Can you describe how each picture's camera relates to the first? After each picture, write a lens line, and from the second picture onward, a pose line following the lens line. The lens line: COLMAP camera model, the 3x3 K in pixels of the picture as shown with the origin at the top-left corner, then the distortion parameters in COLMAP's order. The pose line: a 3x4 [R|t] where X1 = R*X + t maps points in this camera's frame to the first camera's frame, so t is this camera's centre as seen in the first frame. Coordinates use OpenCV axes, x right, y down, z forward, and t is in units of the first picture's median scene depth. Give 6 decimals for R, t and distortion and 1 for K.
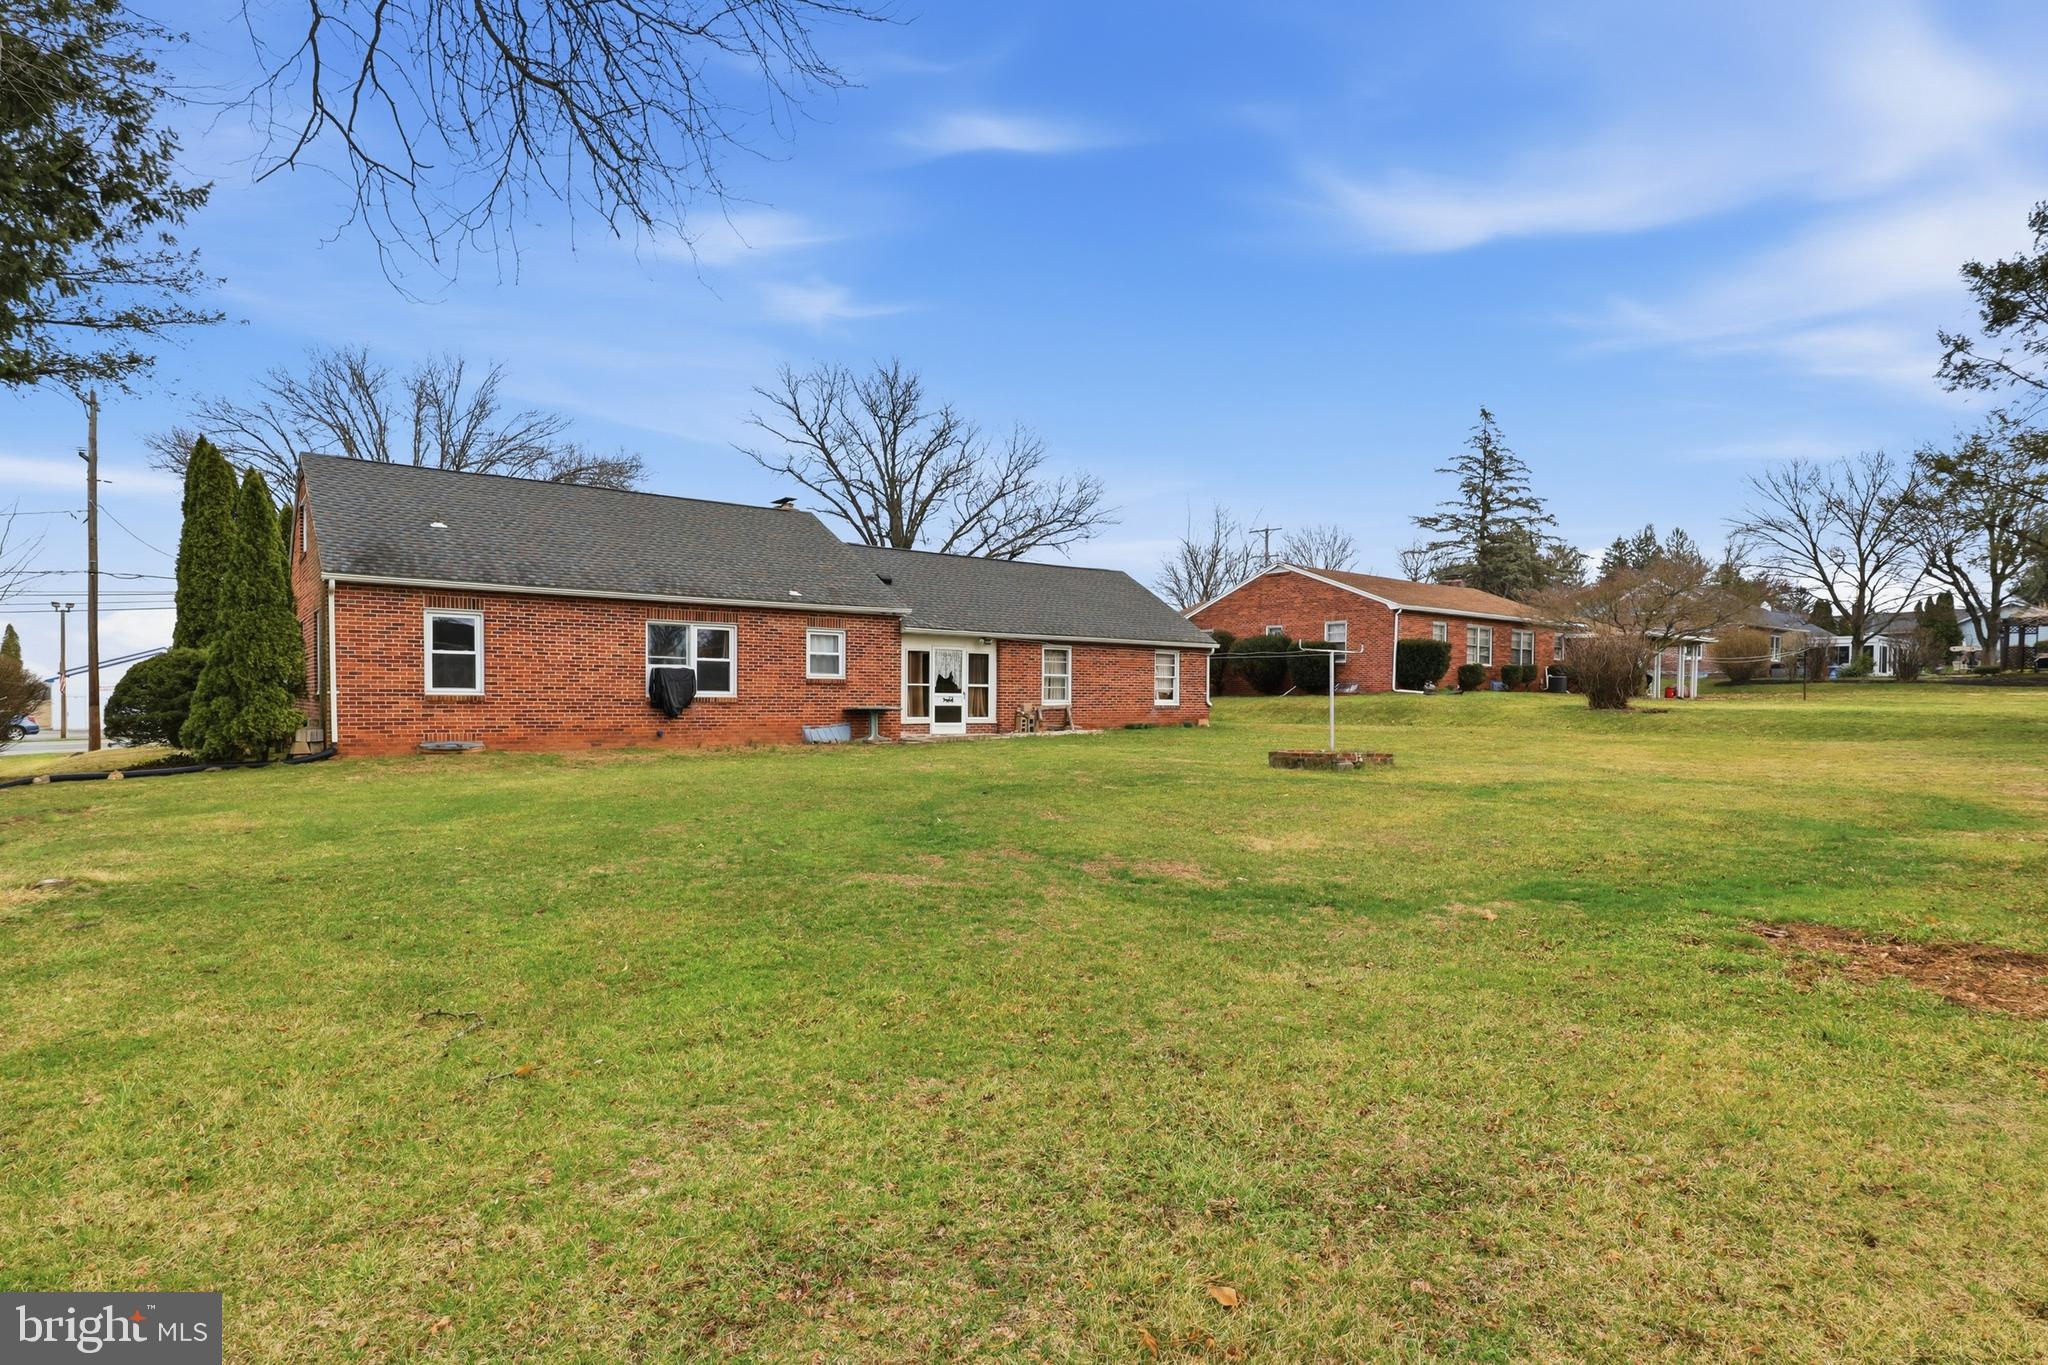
lens RADIAL K [[1073.8, 0, 1012.6], [0, 1073.8, 665.8], [0, 0, 1]] dist [-0.050571, 0.018685]
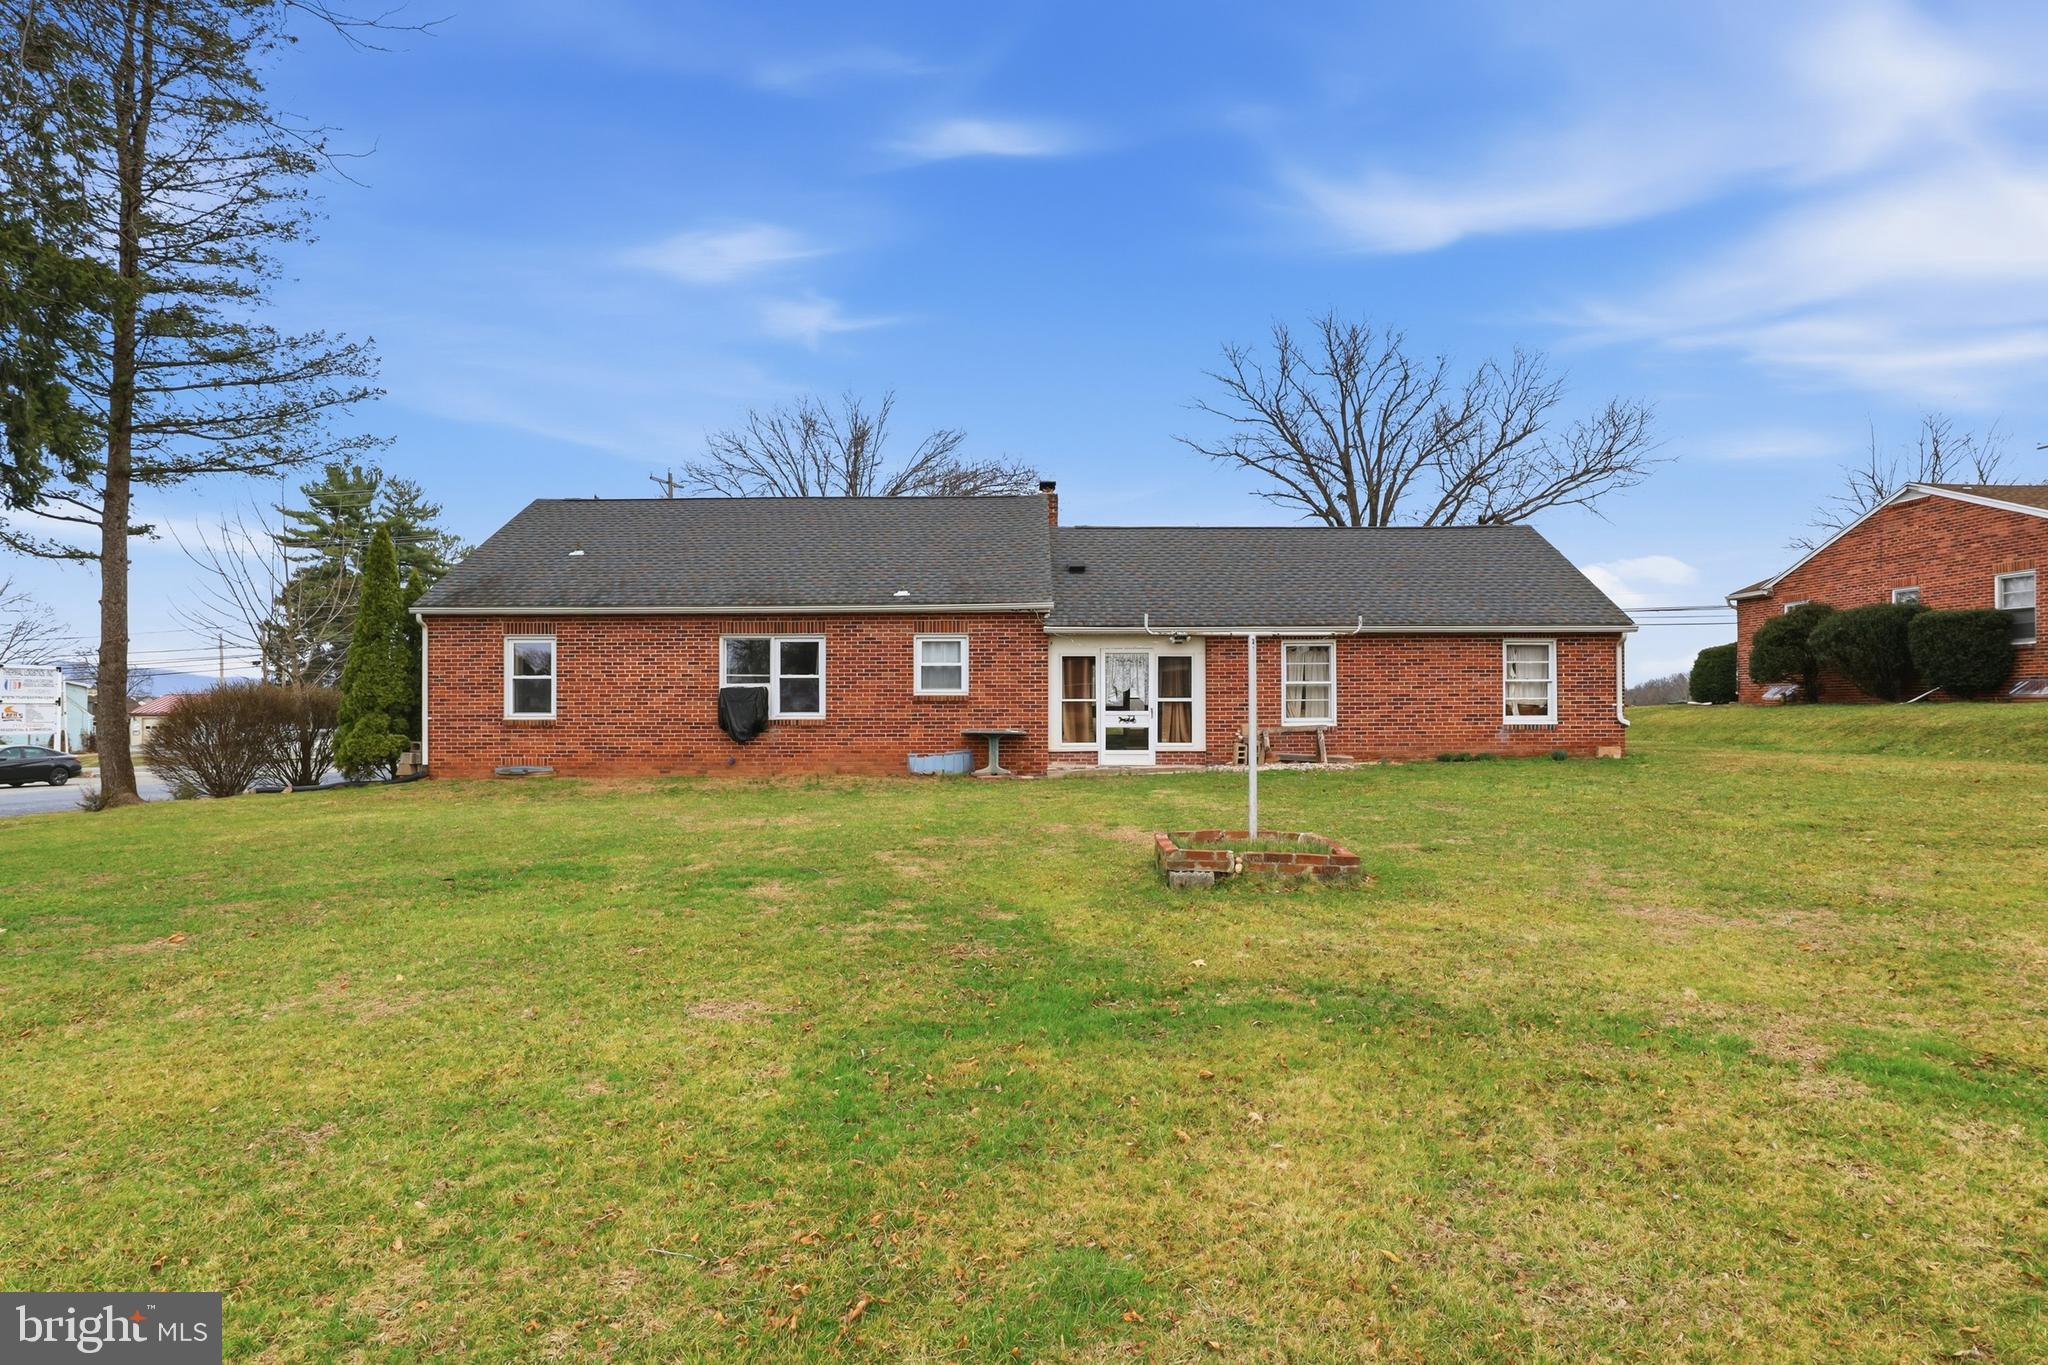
lens RADIAL K [[1073.8, 0, 1012.6], [0, 1073.8, 665.8], [0, 0, 1]] dist [-0.050571, 0.018685]
pose [[0.788457, -0.033055, -0.614202, 0.364594], [0.027659, 0.999450, -0.018282, 0.005992], [0.614468, -0.002574, 0.788937, 0.386631]]
